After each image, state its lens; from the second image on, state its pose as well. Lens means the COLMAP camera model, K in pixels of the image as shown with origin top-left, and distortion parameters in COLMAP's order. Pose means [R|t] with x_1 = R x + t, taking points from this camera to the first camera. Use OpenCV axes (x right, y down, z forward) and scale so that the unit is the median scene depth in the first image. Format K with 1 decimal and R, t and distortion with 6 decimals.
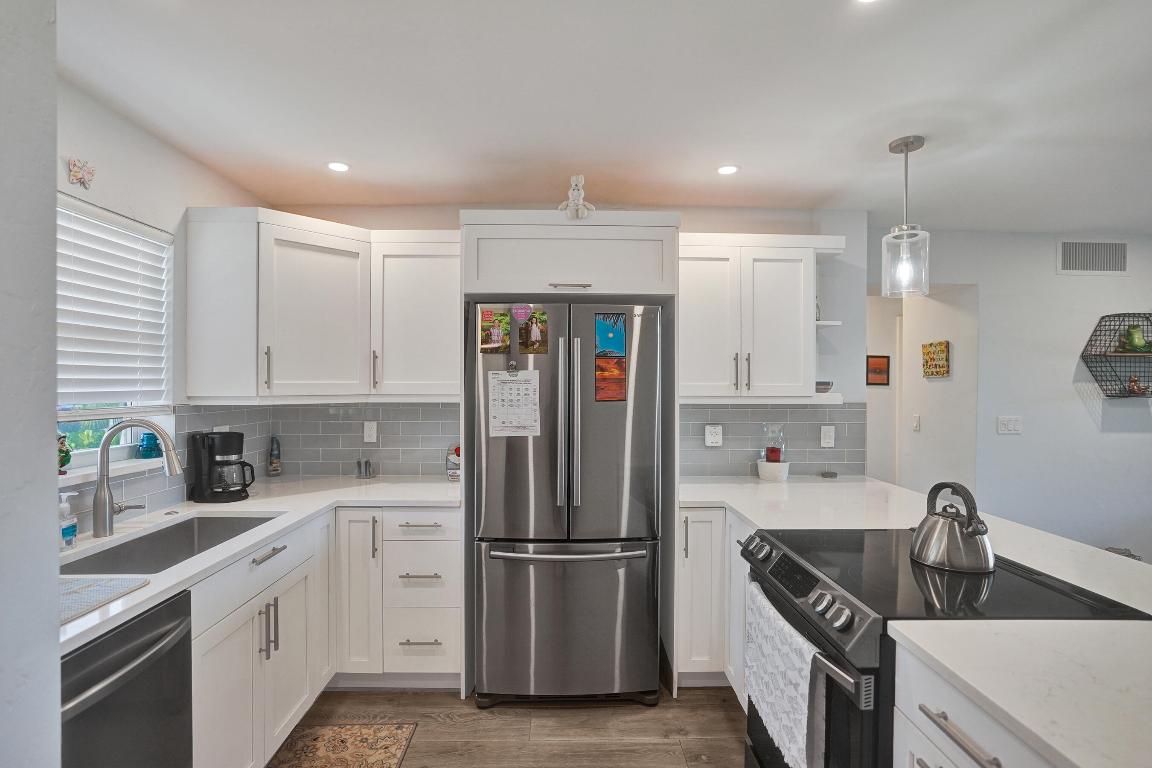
lens RADIAL K [[557.6, 0, 588.4], [0, 557.6, 384.9], [0, 0, 1]] dist [-0.035051, 0.006261]
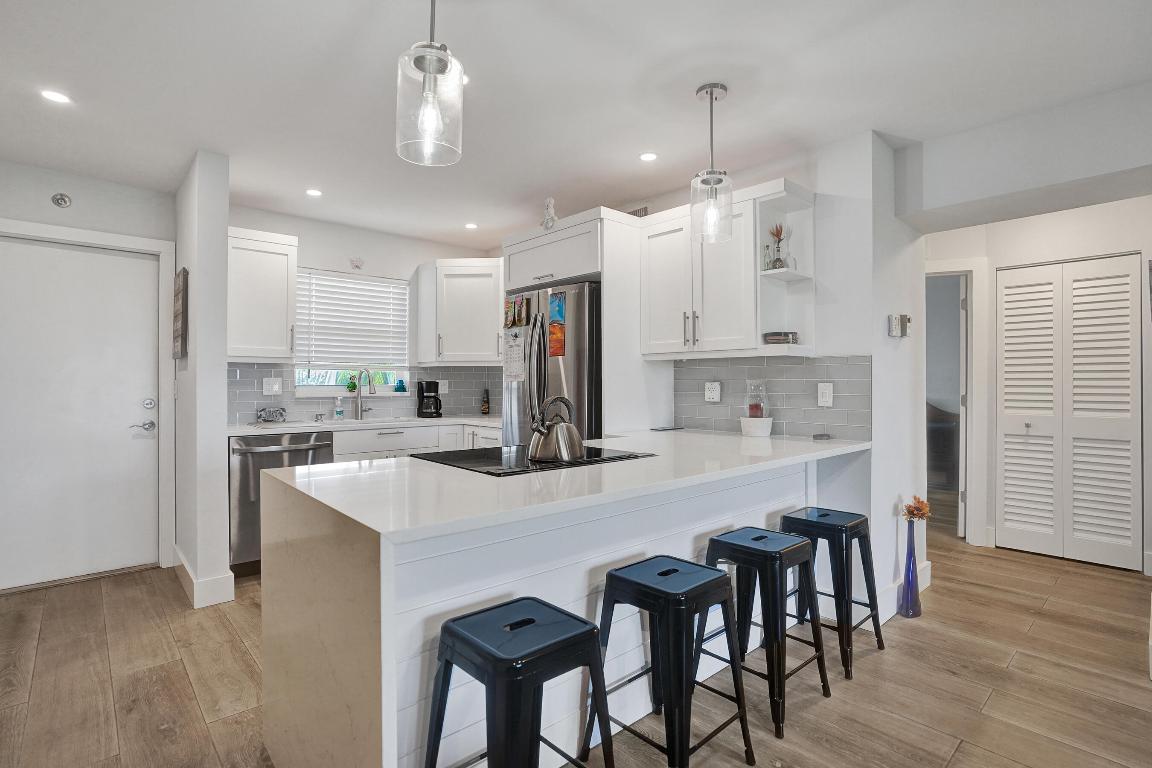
lens RADIAL K [[557.6, 0, 579.2], [0, 557.6, 375.2], [0, 0, 1]] dist [-0.035051, 0.006261]
pose [[0.652670, -0.012897, -0.757533, 1.098923], [0.002831, 0.999890, -0.014584, 0.094264], [0.757637, 0.007374, 0.652634, 0.139668]]
